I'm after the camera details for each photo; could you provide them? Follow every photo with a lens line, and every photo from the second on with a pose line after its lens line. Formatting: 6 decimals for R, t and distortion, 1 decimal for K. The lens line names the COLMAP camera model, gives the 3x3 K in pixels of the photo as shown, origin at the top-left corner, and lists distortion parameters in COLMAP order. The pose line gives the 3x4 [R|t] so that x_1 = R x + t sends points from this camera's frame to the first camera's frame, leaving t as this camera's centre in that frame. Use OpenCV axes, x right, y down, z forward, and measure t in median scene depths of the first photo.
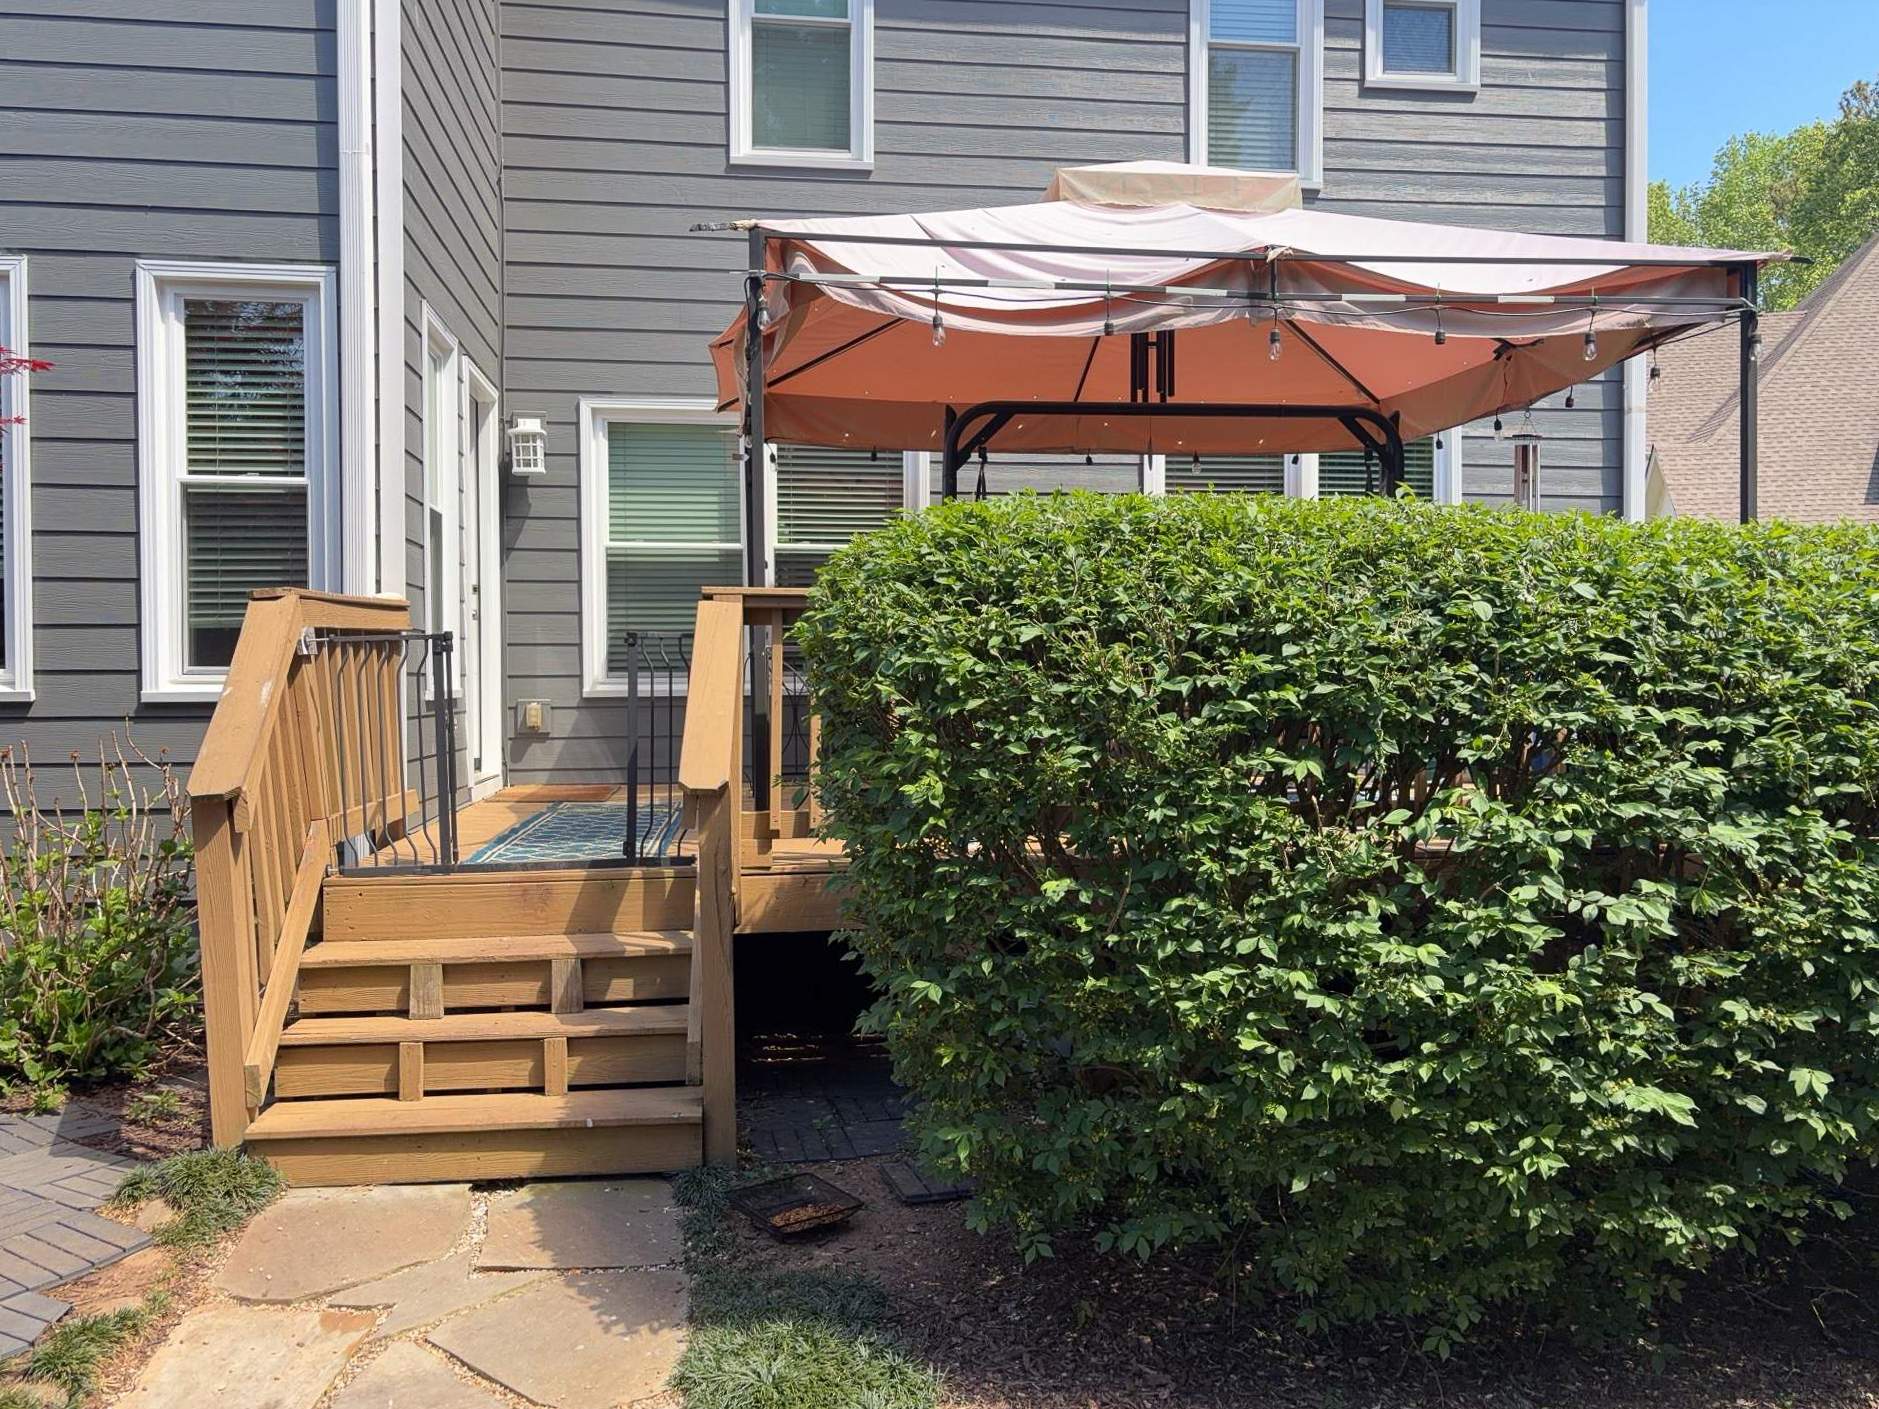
lens RADIAL K [[1429.7, 0, 939.5], [0, 1429.7, 704.5], [0, 0, 1]] dist [0.021651, 0.004783]
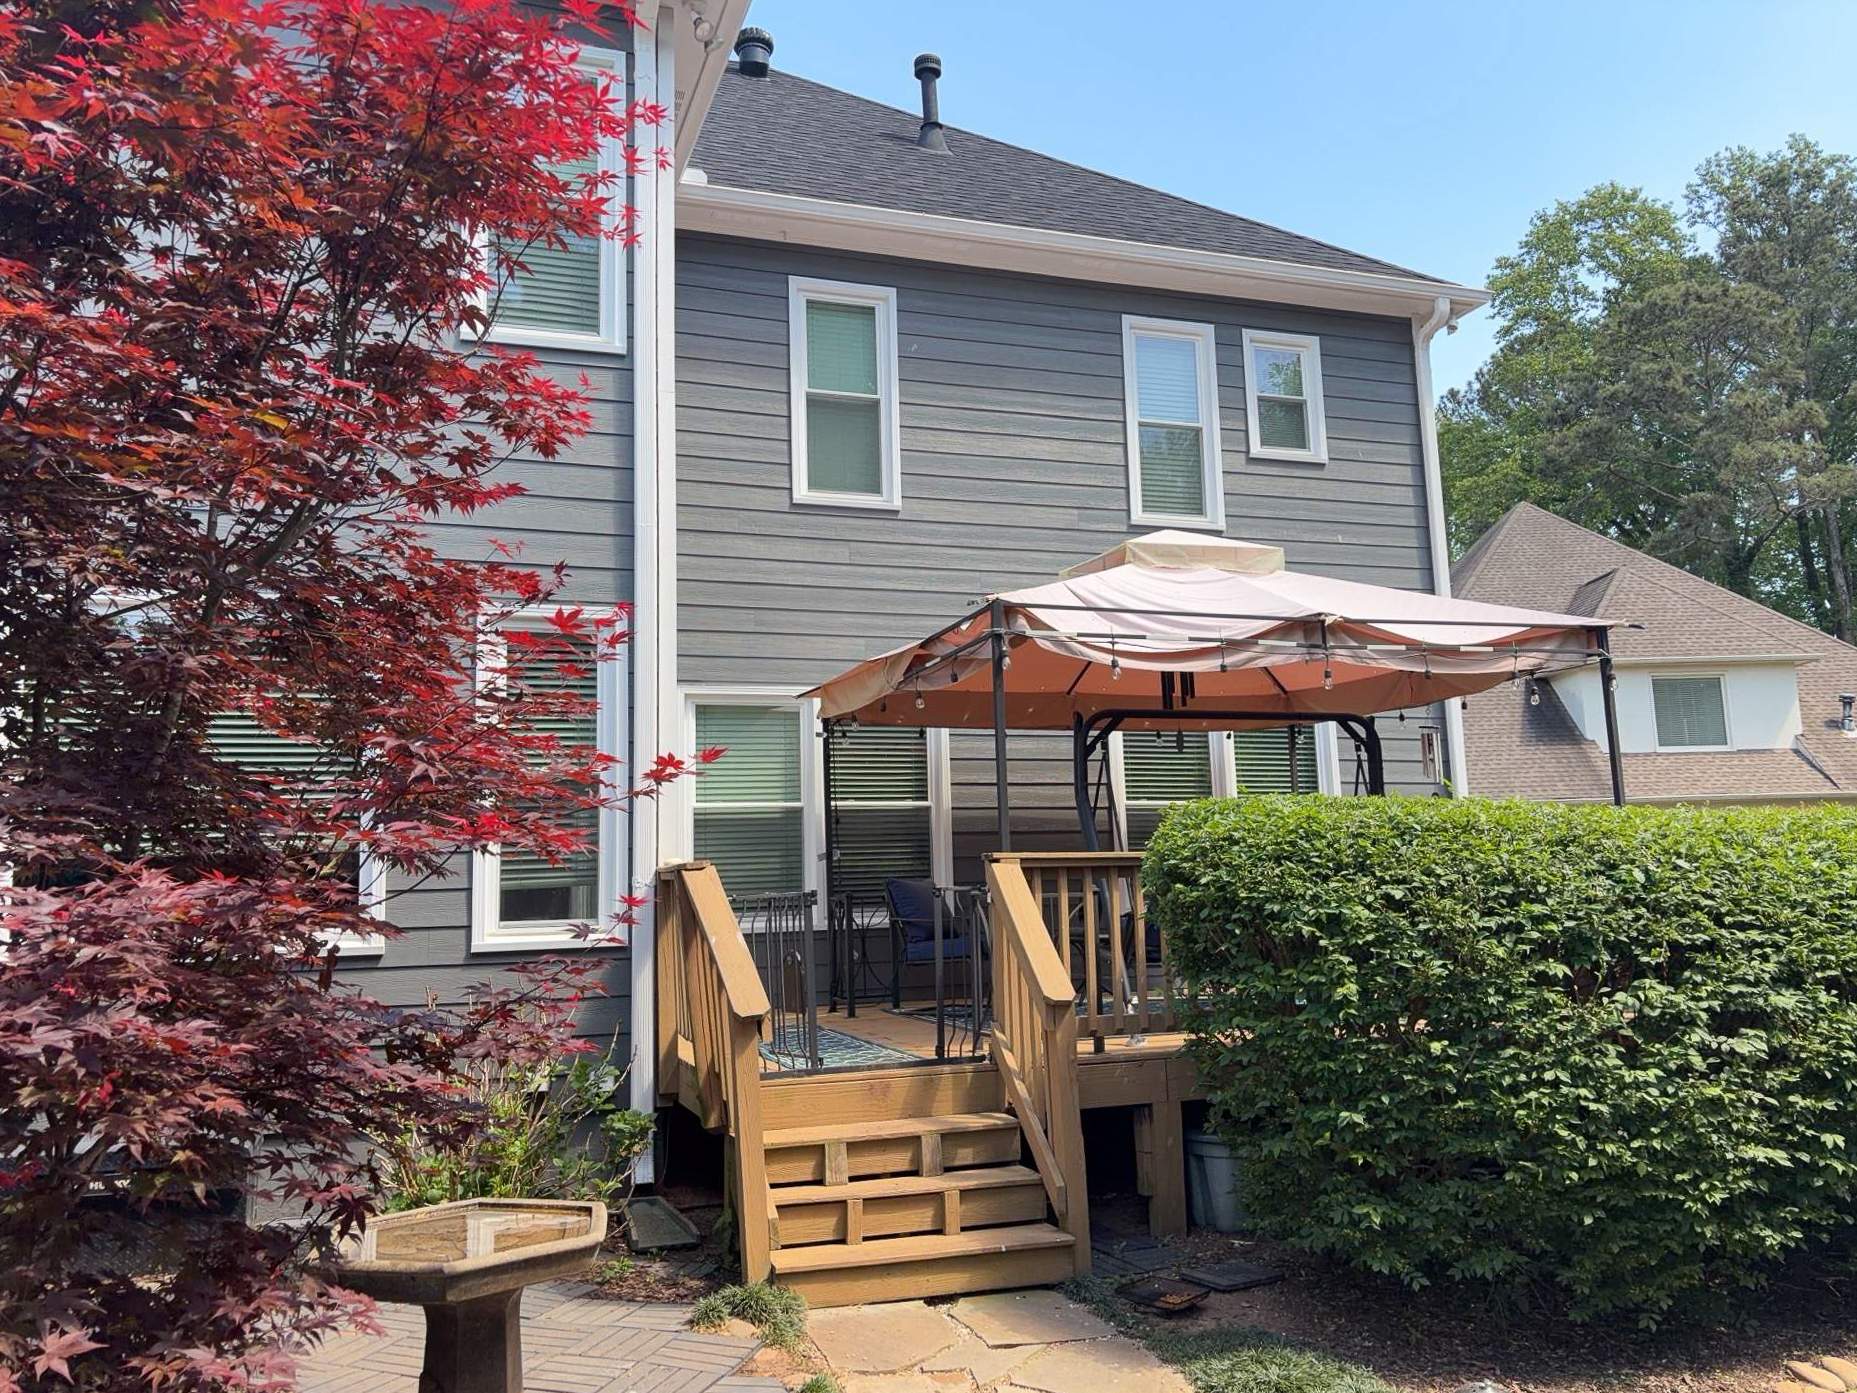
lens RADIAL K [[1394.3, 0, 928.5], [0, 1394.3, 696.5], [0, 0, 1]] dist [0.058461, -0.076682]
pose [[0.982641, 0.006144, 0.185416, -0.819638], [0.024731, 0.986192, -0.163747, -0.022585], [-0.183862, 0.165490, 0.968921, -0.569768]]
